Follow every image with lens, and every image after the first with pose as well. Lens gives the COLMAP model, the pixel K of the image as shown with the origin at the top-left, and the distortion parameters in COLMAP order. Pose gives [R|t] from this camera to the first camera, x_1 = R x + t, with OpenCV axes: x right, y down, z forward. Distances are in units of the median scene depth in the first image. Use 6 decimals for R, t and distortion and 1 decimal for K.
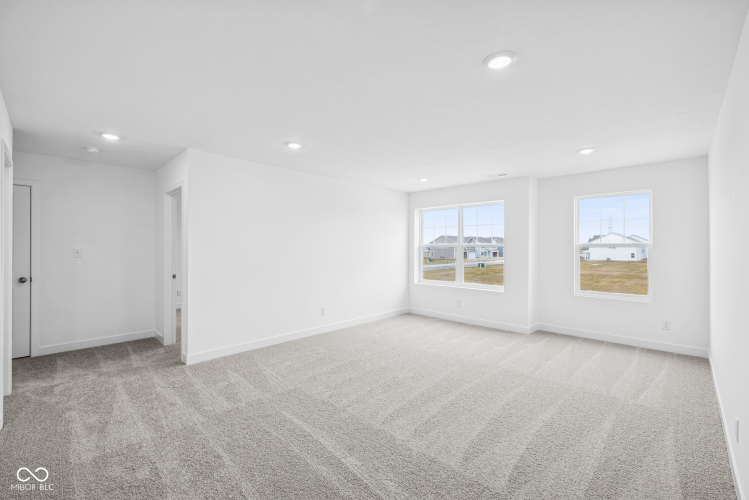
lens RADIAL K [[318.5, 0, 372.1], [0, 318.5, 246.7], [0, 0, 1]] dist [0.000374, 0.000100]
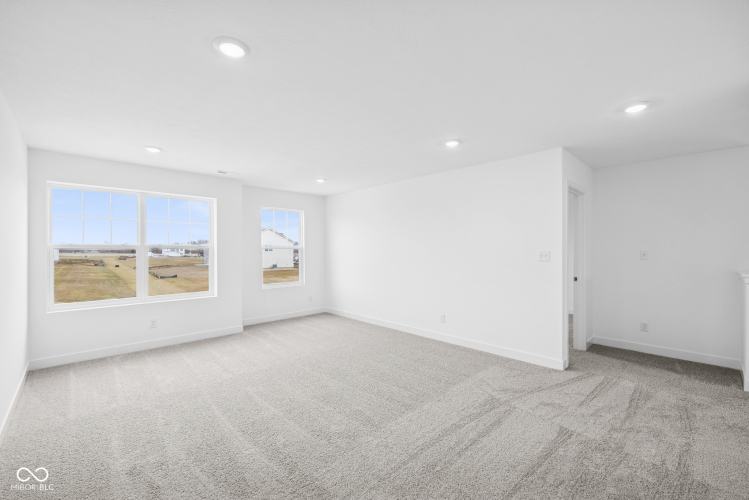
lens RADIAL K [[318.5, 0, 372.1], [0, 318.5, 246.7], [0, 0, 1]] dist [0.000374, 0.000100]
pose [[0.041473, 0.004418, 0.999130, -0.530559], [0.004281, 0.999980, -0.004600, 0.000483], [-0.999130, 0.004468, 0.041454, 0.524789]]
